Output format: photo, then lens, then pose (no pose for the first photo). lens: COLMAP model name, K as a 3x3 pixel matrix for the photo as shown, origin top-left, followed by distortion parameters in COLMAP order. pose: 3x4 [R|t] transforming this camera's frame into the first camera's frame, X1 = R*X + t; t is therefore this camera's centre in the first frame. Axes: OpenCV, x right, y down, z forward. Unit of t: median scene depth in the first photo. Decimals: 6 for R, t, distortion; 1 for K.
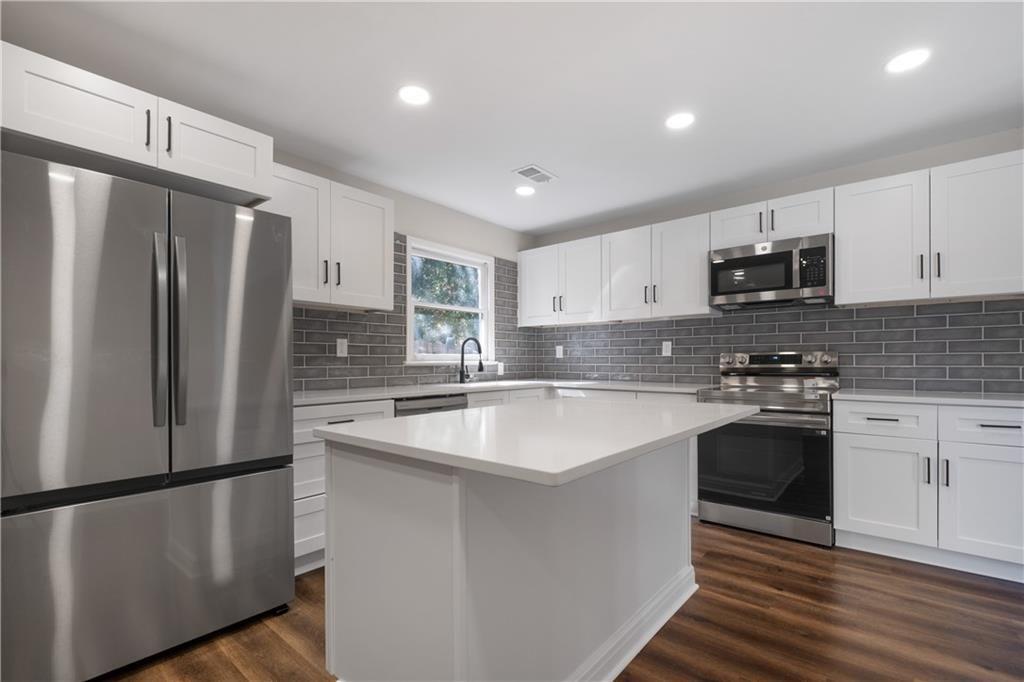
lens RADIAL K [[458.9, 0, 511.8], [0, 458.9, 358.7], [0, 0, 1]] dist [-0.000525, -0.000104]
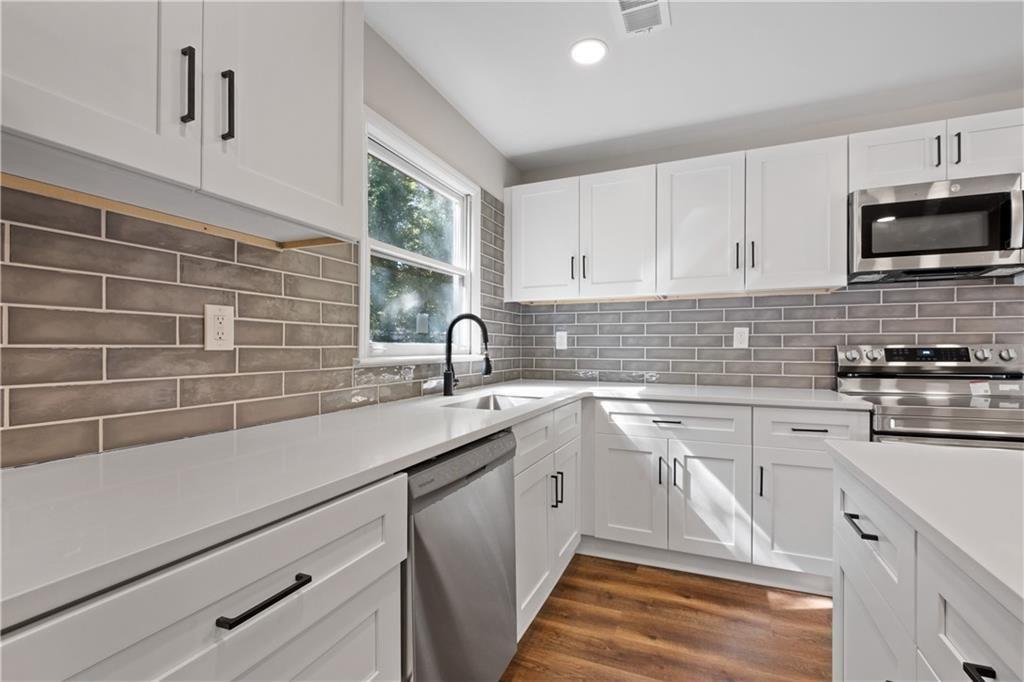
lens RADIAL K [[456.4, 0, 513.7], [0, 456.4, 346.1], [0, 0, 1]] dist [-0.000799, -0.000698]
pose [[0.955468, 0.004494, 0.295060, -0.206955], [-0.004585, 0.999989, -0.000382, -0.007400], [-0.295059, -0.000987, 0.955479, 0.464053]]
